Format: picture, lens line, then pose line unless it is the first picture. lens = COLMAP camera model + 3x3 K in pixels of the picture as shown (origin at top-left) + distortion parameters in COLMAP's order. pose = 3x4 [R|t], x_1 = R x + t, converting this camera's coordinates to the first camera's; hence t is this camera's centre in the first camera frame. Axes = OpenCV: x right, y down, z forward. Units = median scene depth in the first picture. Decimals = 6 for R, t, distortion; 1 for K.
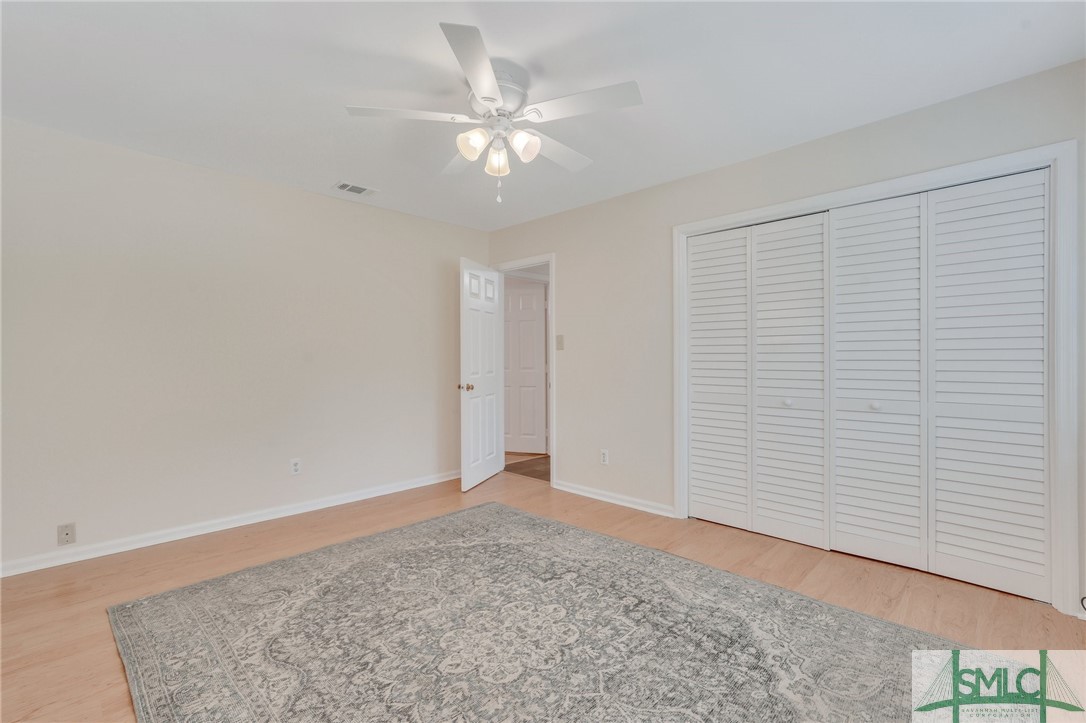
lens RADIAL K [[479.9, 0, 555.0], [0, 479.9, 360.2], [0, 0, 1]] dist [0.015367, 0.000351]
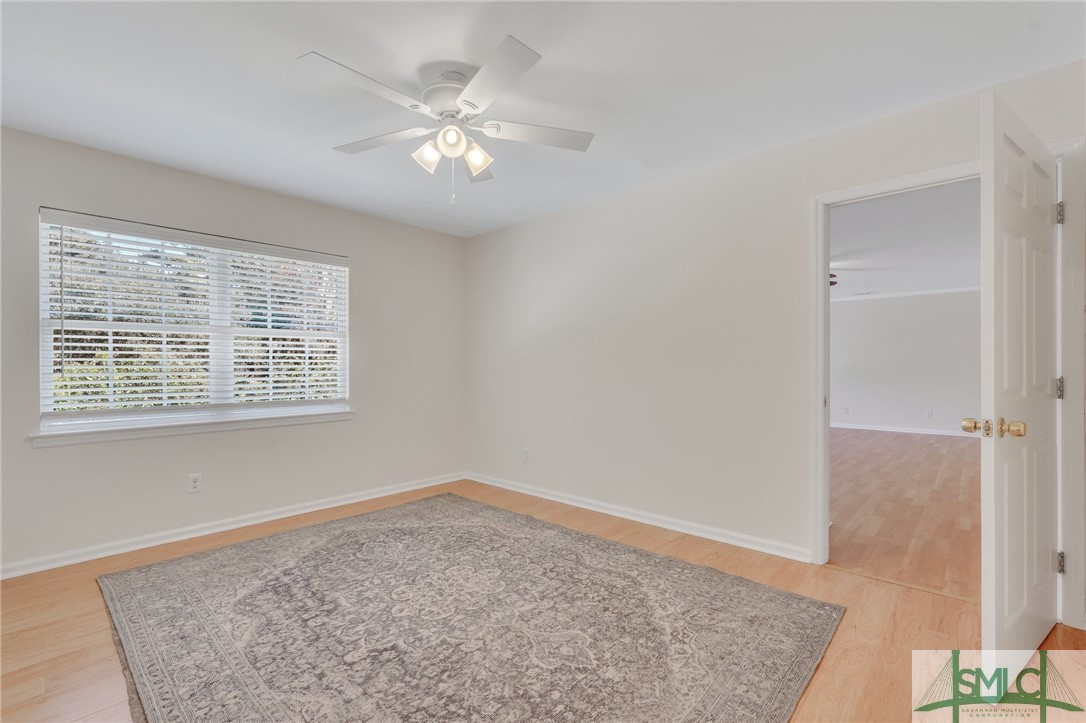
lens RADIAL K [[490.1, 0, 543.9], [0, 490.1, 369.4], [0, 0, 1]] dist [0.003291, 0.000607]
pose [[-0.999930, 0.011730, -0.001644, -0.311445], [0.011717, 0.999901, 0.007847, 0.002901], [0.001736, 0.007827, -0.999968, 2.076668]]
